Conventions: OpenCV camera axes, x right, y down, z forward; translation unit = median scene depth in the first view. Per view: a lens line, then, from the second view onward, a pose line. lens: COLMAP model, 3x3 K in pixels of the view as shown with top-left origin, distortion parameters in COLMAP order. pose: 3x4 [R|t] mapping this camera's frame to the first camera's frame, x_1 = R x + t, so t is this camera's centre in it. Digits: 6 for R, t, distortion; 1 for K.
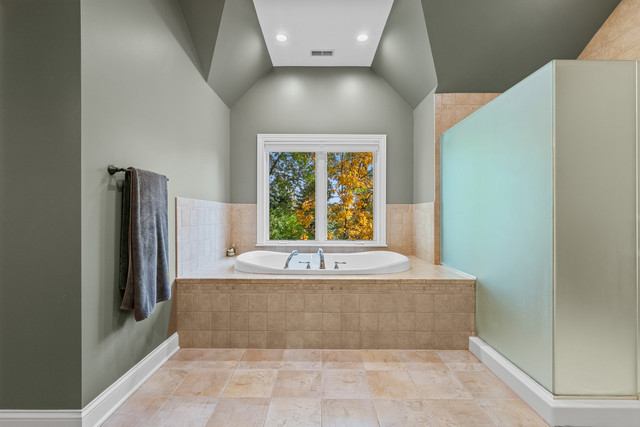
lens RADIAL K [[284.2, 0, 317.9], [0, 284.2, 214.1], [0, 0, 1]] dist [0.002045, -0.000087]
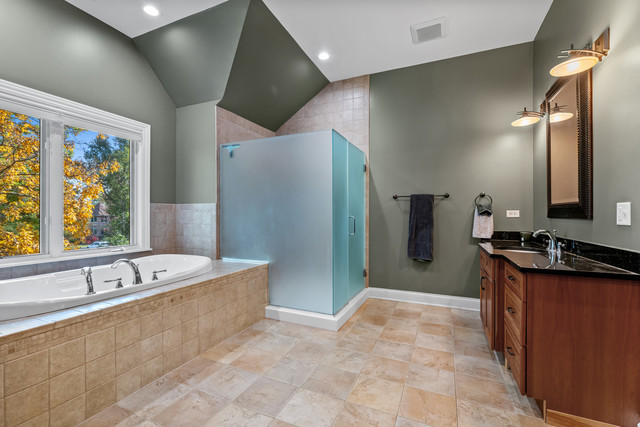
lens RADIAL K [[284.2, 0, 318.0], [0, 284.2, 213.9], [0, 0, 1]] dist [0.002045, -0.000087]
pose [[0.404070, -0.000963, 0.914727, -0.569047], [-0.003049, 0.999992, 0.002400, -0.006338], [-0.914723, -0.003759, 0.404064, 0.242735]]
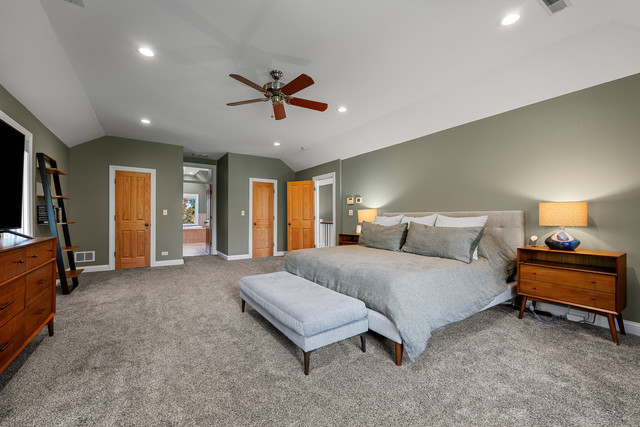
lens RADIAL K [[266.8, 0, 320.2], [0, 266.8, 214.1], [0, 0, 1]] dist [-0.000033, 0.000000]
pose [[0.829583, 0.001827, 0.558381, -0.585446], [0.001610, 0.999983, -0.005662, -0.007069], [-0.558382, 0.005596, 0.829565, -4.246491]]
